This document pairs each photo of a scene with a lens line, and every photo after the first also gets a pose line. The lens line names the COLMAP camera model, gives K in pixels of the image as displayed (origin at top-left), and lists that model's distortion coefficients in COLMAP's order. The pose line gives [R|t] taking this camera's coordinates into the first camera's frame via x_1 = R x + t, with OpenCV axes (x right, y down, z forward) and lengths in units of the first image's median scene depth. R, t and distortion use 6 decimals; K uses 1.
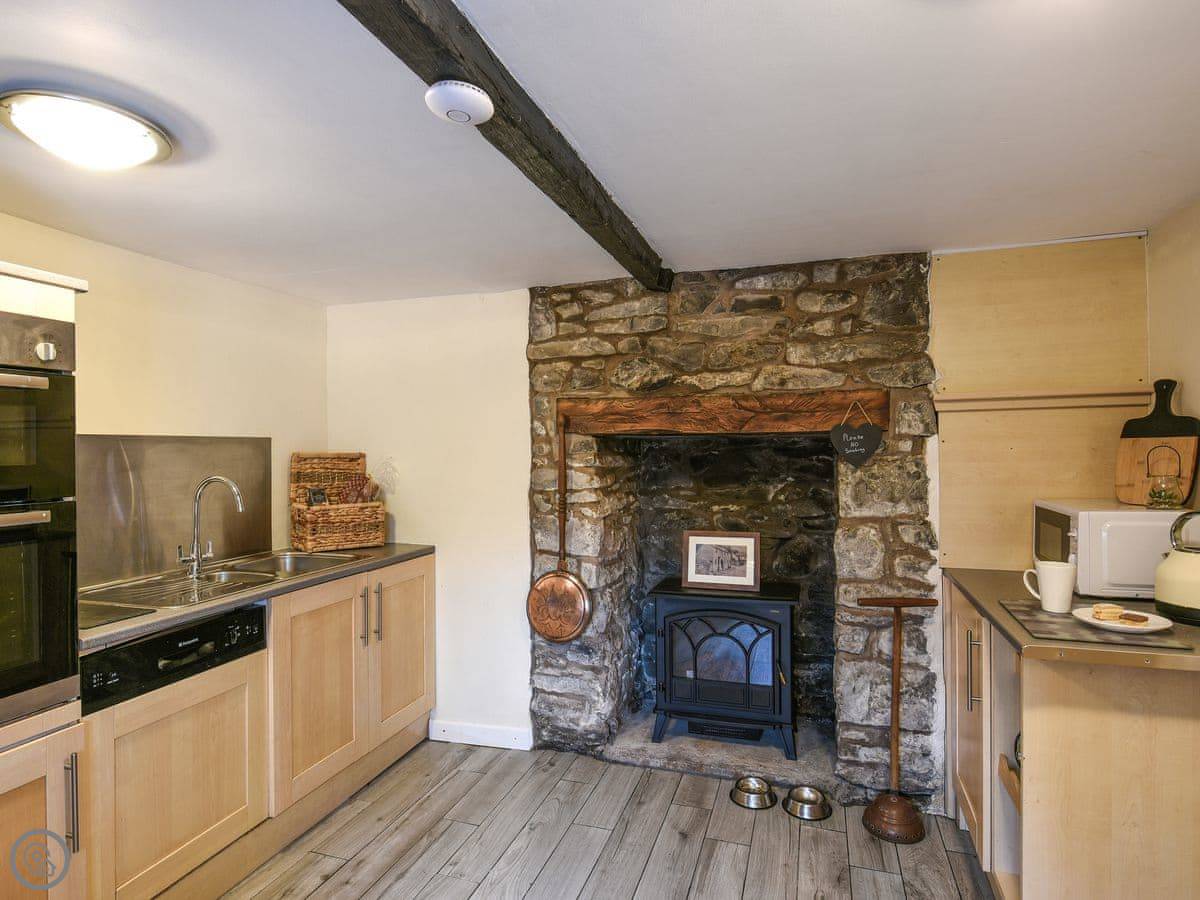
lens RADIAL K [[677.0, 0, 596.3], [0, 677.0, 453.0], [0, 0, 1]] dist [-0.000131, -0.002745]
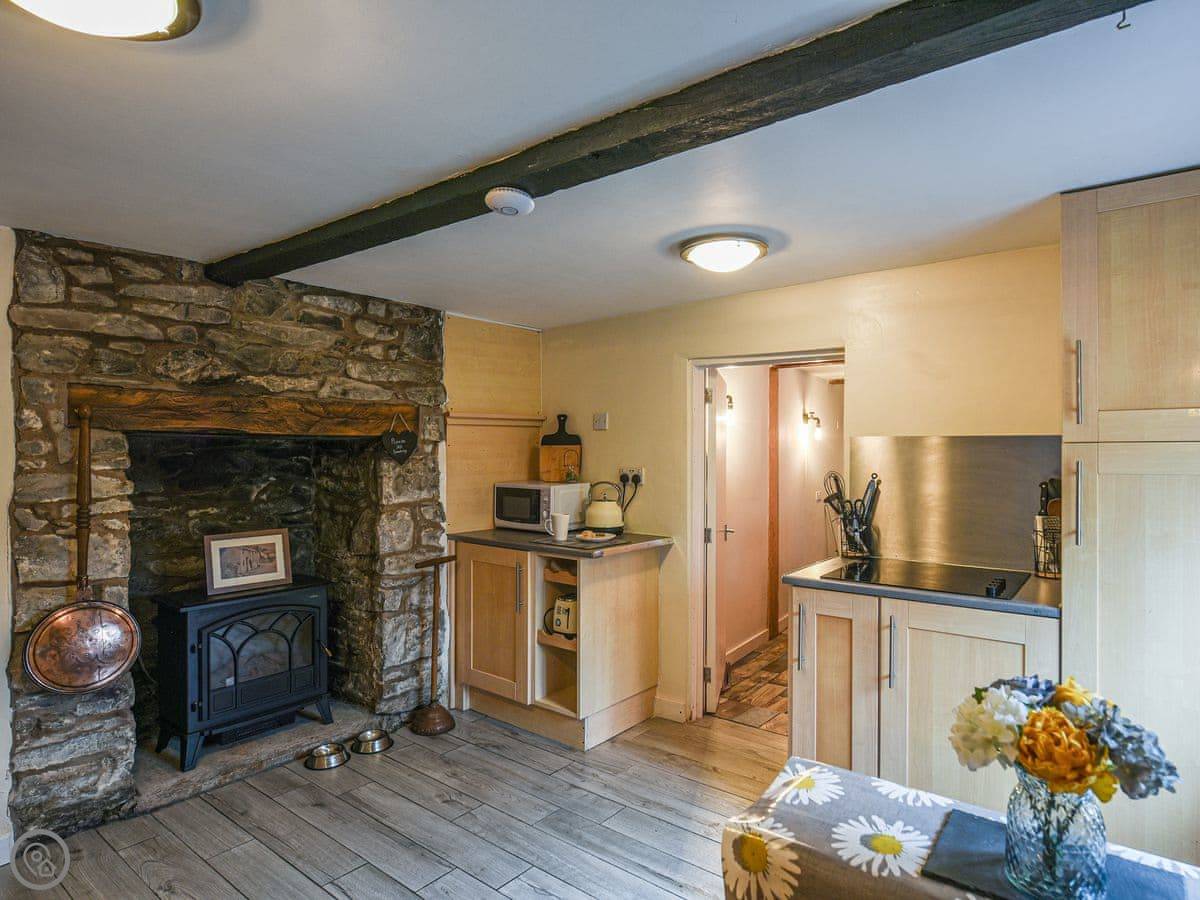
lens RADIAL K [[686.1, 0, 660.3], [0, 686.1, 447.3], [0, 0, 1]] dist [-0.001968, -0.000864]
pose [[0.304997, 0.012013, 0.952278, -0.626173], [0.001480, 0.999913, -0.013088, 0.005316], [-0.952352, 0.005401, 0.304953, 0.115509]]
